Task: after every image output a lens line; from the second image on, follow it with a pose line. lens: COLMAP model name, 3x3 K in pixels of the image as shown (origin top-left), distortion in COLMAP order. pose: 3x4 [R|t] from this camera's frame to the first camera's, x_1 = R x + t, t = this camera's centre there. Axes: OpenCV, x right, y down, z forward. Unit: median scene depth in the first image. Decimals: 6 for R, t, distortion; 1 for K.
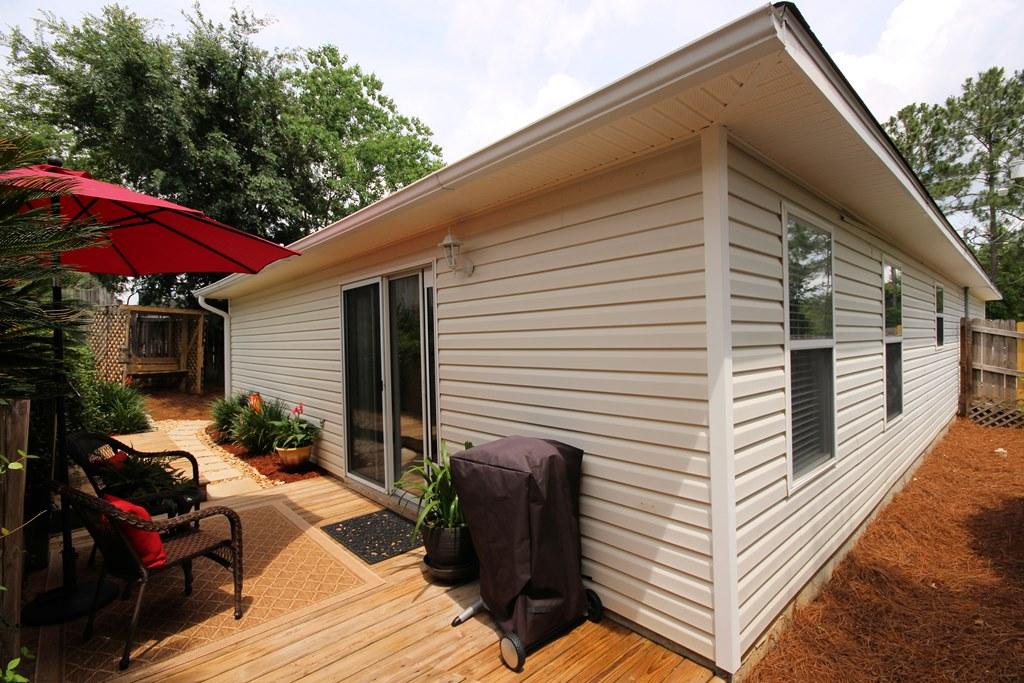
lens RADIAL K [[488.9, 0, 512.0], [0, 488.9, 341.5], [0, 0, 1]] dist [0.026120, 0.000048]
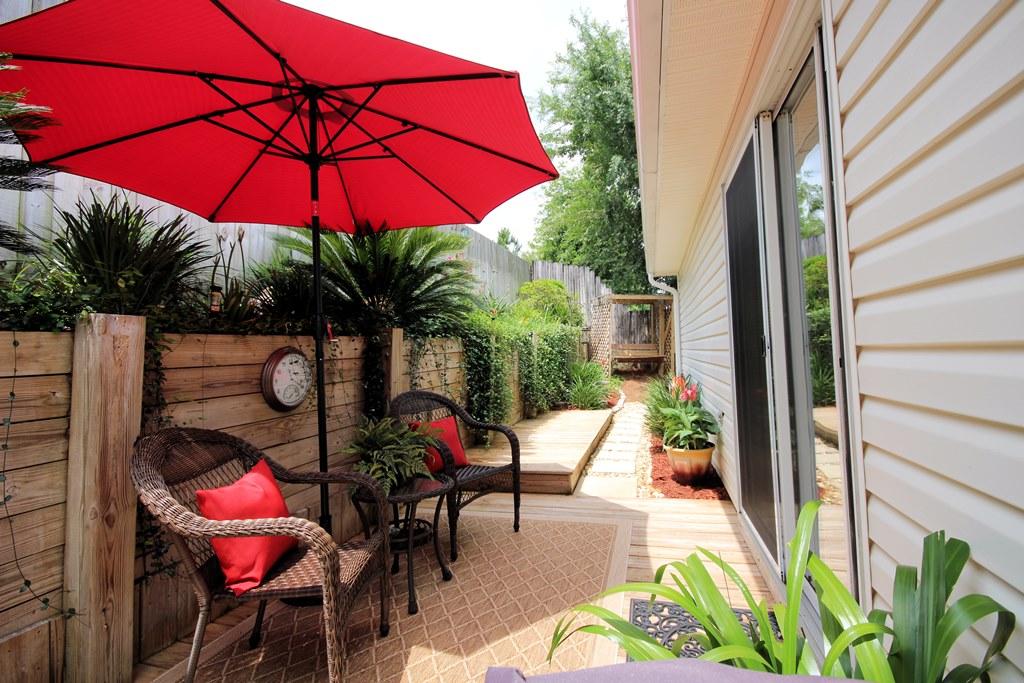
lens RADIAL K [[488.9, 0, 512.0], [0, 488.9, 341.5], [0, 0, 1]] dist [0.026120, 0.000048]
pose [[0.546663, -0.020027, -0.837113, 0.004157], [0.023400, 0.999689, -0.008635, 0.074905], [0.837026, -0.014868, 0.546961, 0.477323]]
